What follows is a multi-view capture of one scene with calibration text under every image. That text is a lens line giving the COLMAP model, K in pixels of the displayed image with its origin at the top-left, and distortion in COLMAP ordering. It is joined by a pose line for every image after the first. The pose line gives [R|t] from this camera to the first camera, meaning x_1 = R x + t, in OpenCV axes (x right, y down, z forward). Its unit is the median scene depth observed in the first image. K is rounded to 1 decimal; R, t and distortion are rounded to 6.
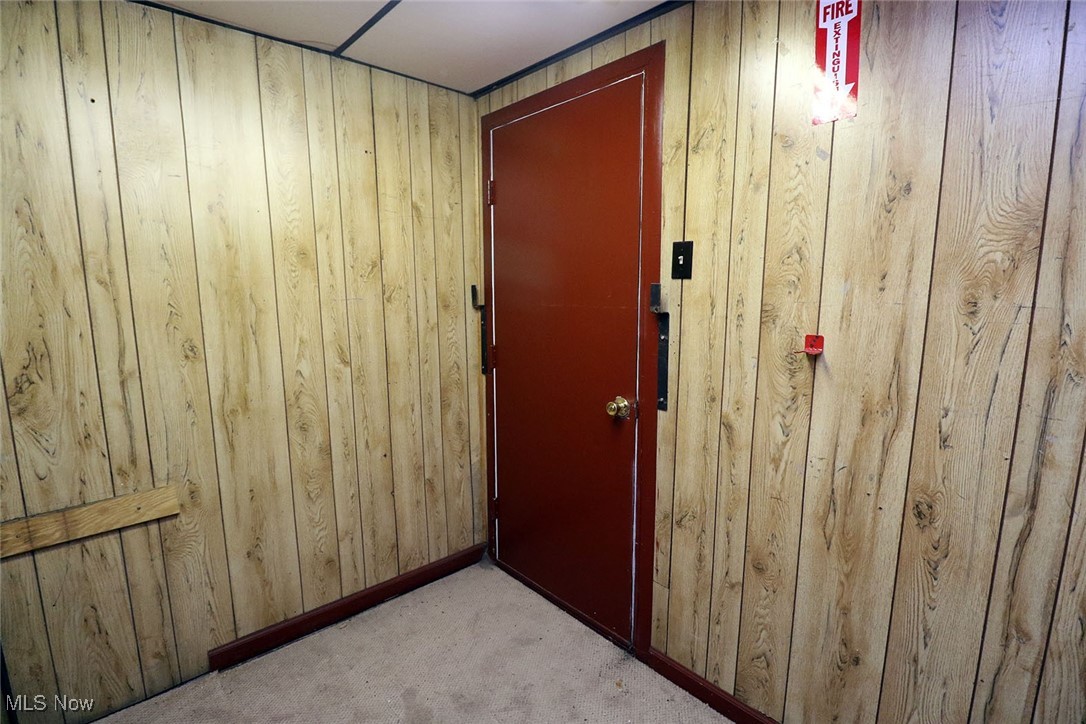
lens RADIAL K [[504.6, 0, 543.7], [0, 504.6, 358.2], [0, 0, 1]] dist [-0.036691, -0.002624]
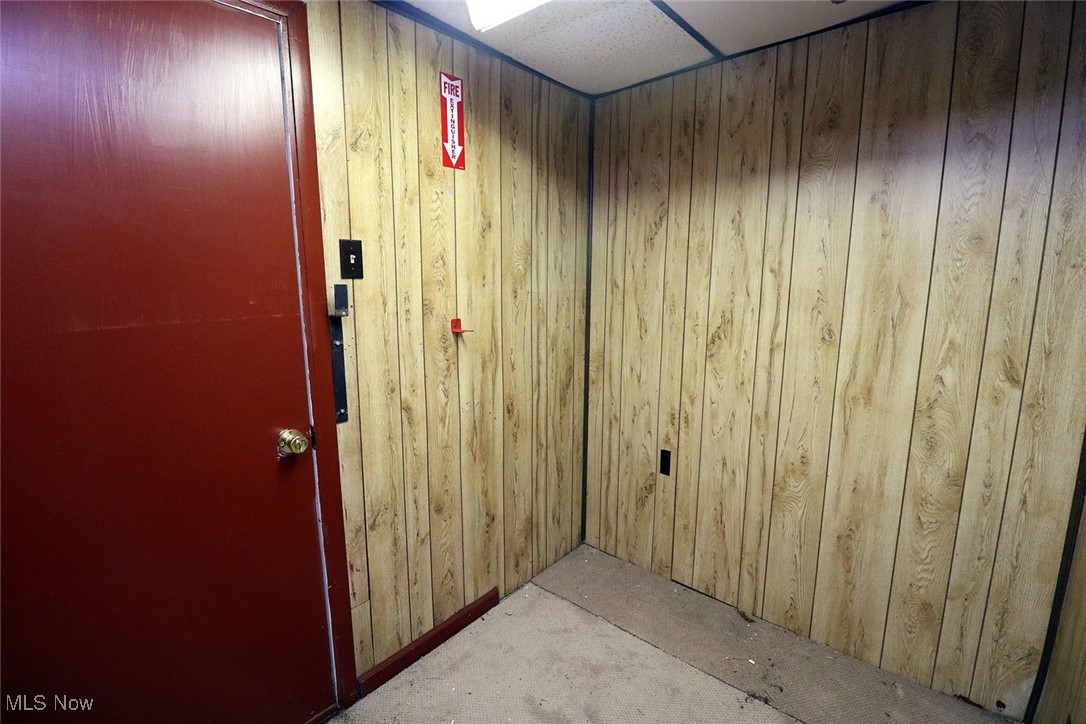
lens RADIAL K [[504.6, 0, 541.9], [0, 504.6, 362.7], [0, 0, 1]] dist [-0.036691, -0.002624]
pose [[-0.147580, -0.161209, 0.975824, -0.820350], [0.145003, 0.972440, 0.182580, -0.138101], [-0.978363, 0.168443, -0.120137, 0.875385]]
